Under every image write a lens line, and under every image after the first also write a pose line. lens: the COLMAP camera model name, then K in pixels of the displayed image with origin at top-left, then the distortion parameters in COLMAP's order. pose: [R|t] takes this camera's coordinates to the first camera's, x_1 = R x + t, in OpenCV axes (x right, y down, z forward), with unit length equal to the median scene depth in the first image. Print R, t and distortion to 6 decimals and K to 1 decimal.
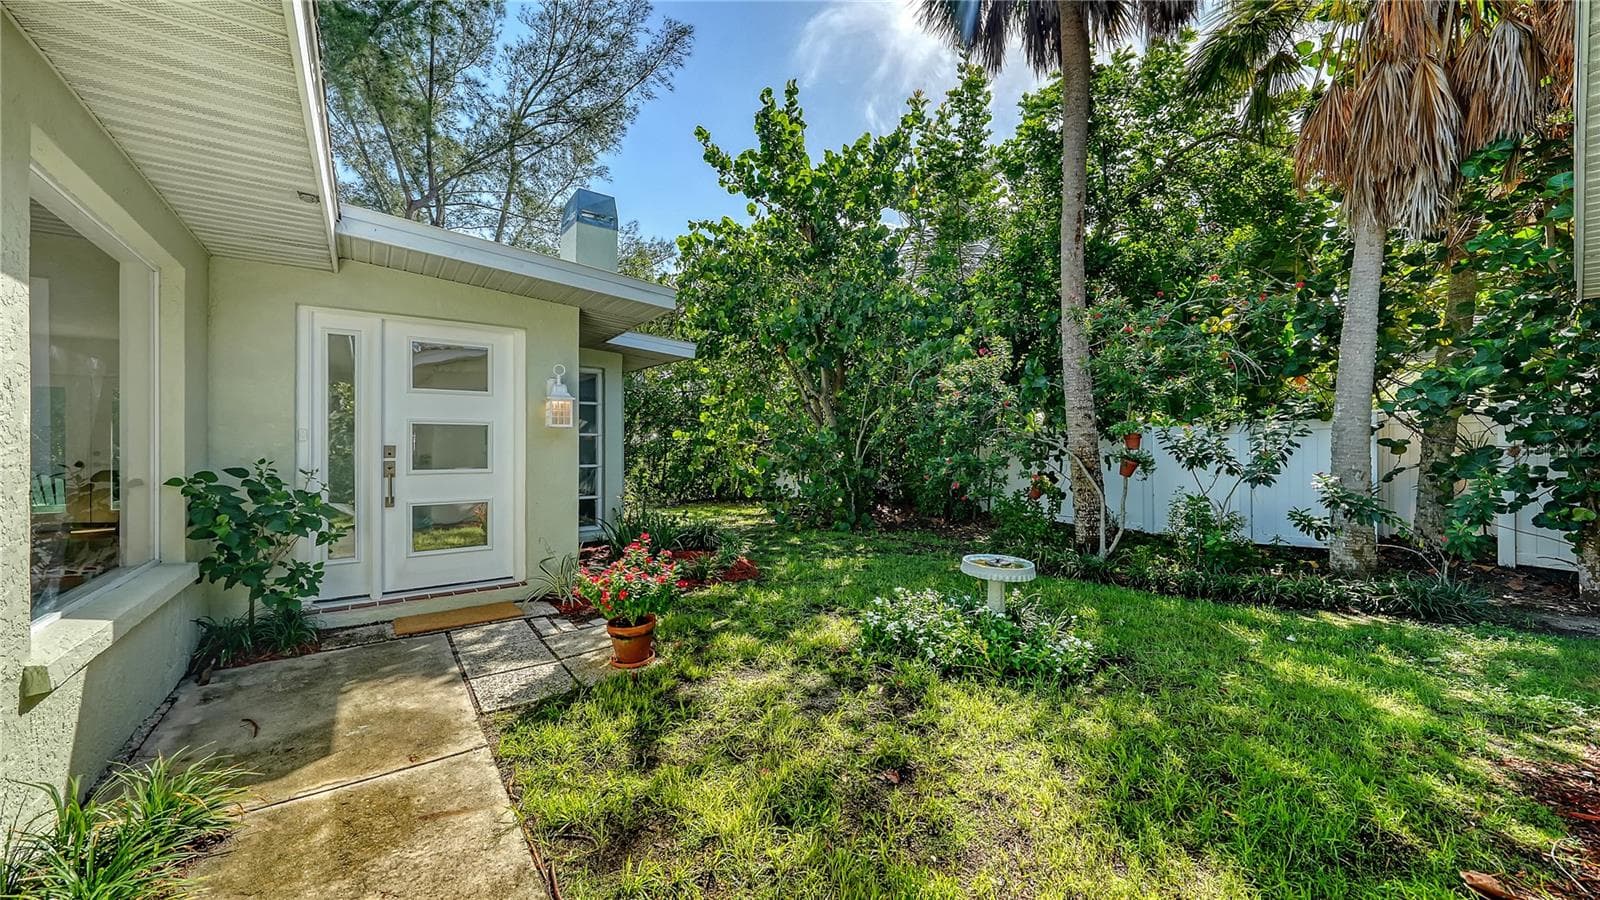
lens RADIAL K [[591.3, 0, 800.0], [0, 591.3, 450.0], [0, 0, 1]] dist [0.000187, 0.000004]
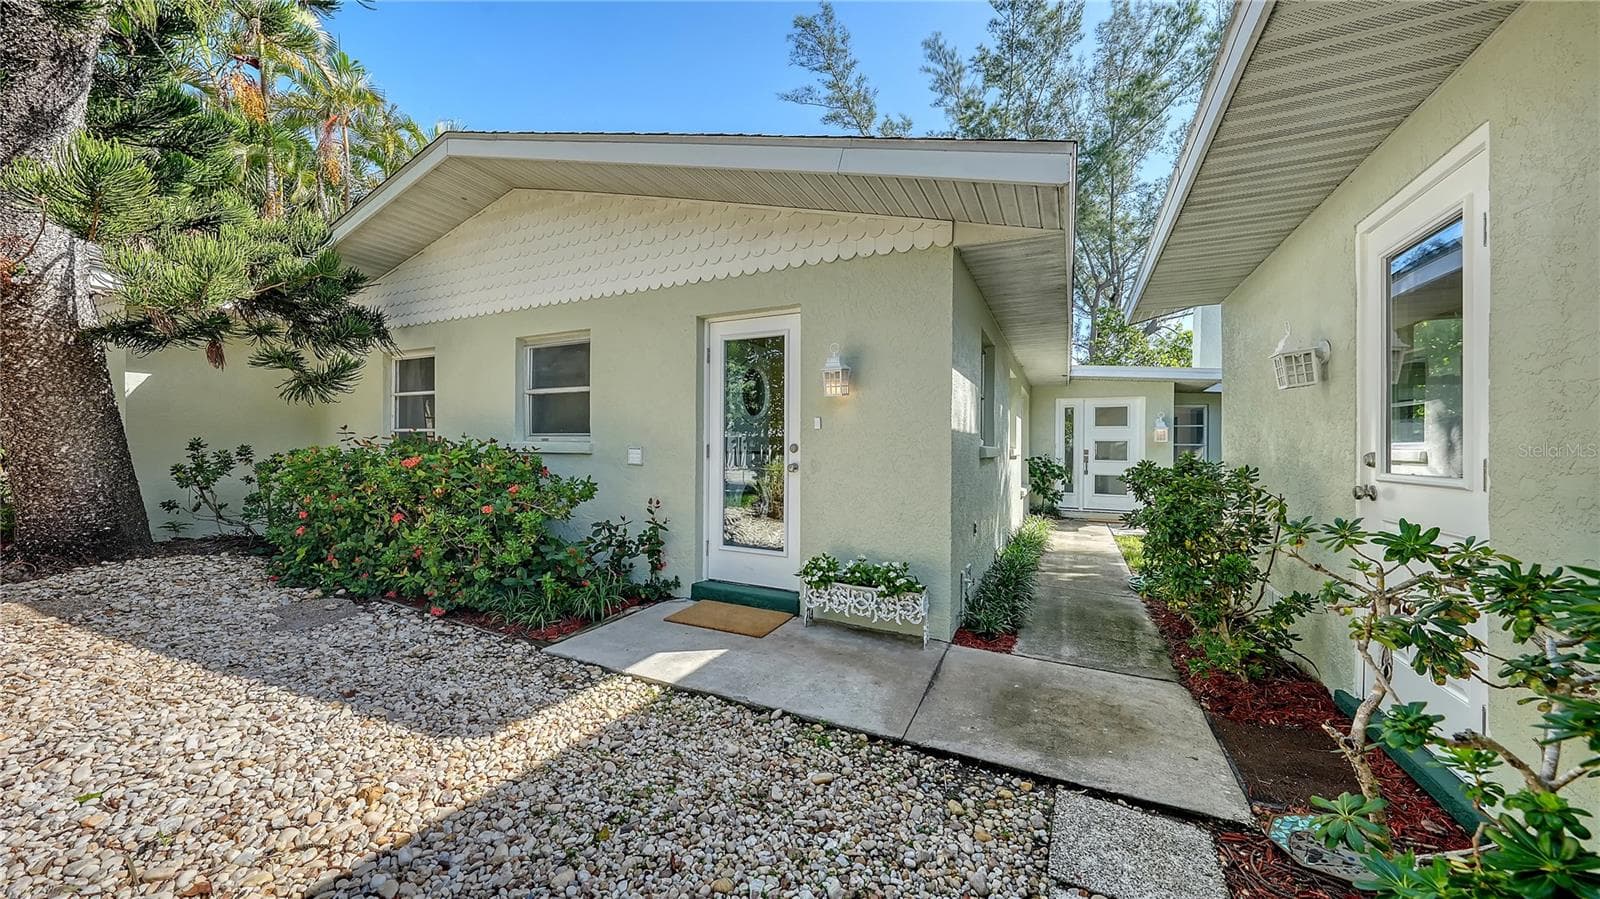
lens RADIAL K [[567.8, 0, 800.0], [0, 567.8, 449.5], [0, 0, 1]] dist [0.000238, -0.000005]
pose [[0.449557, 0.009222, -0.893204, 0.887055], [-0.010509, 0.999932, 0.005034, -0.008541], [0.893190, 0.007124, 0.449624, -1.134715]]
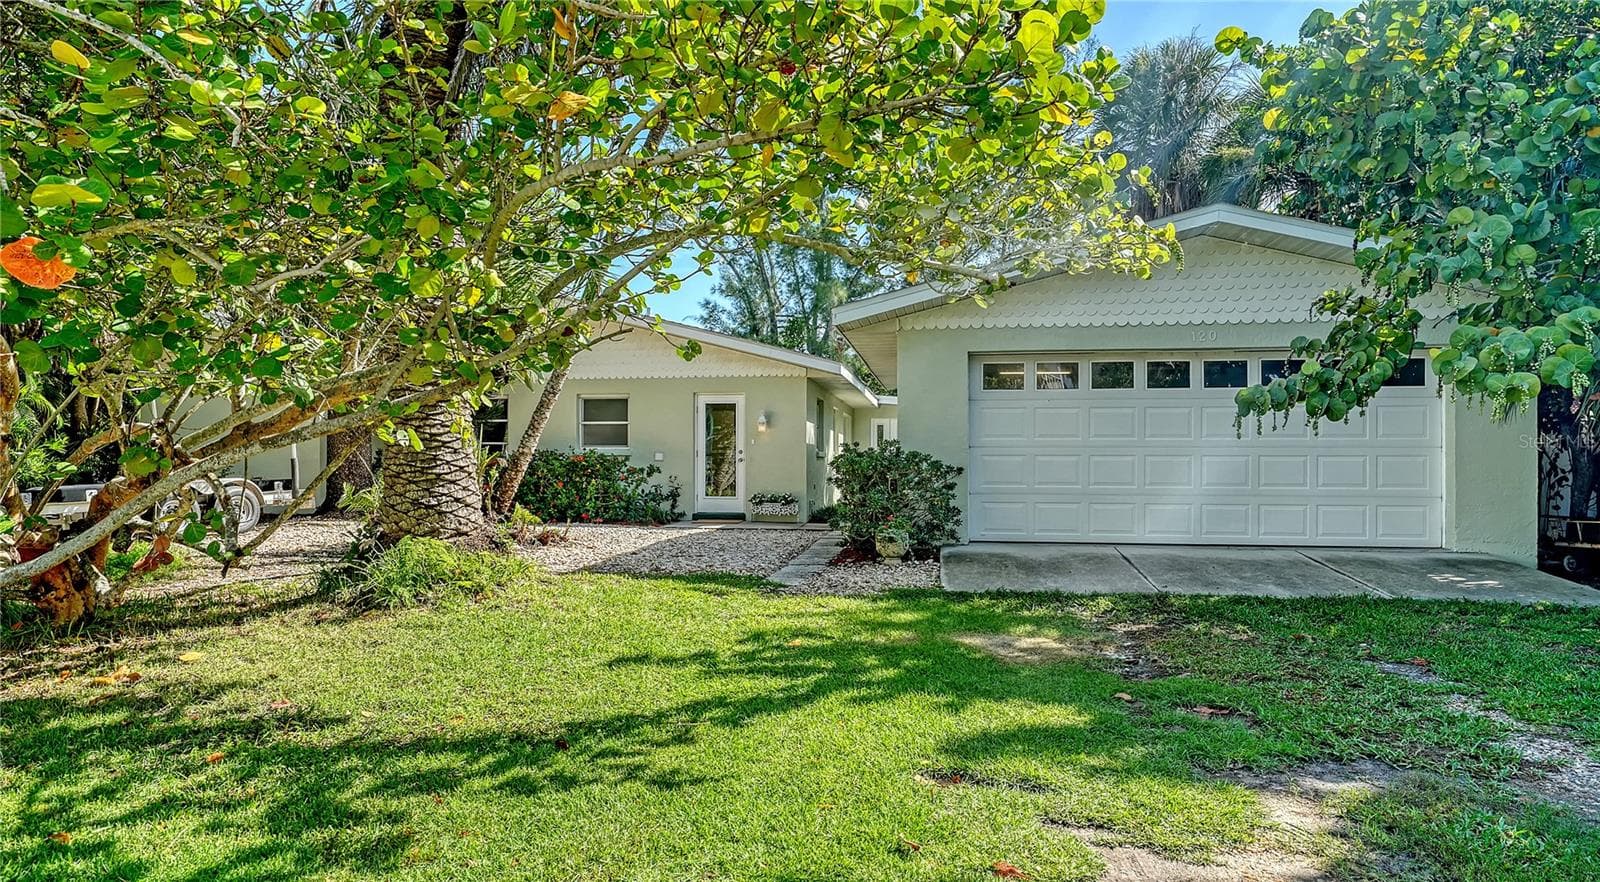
lens RADIAL K [[1187.2, 0, 800.0], [0, 1187.2, 441.0], [0, 0, 1]] dist [-0.000031, -0.000020]
pose [[0.693562, -0.009768, -0.720331, 4.359204], [-0.008049, 0.999741, -0.021307, 0.066233], [0.720352, 0.020575, 0.693303, -4.579984]]
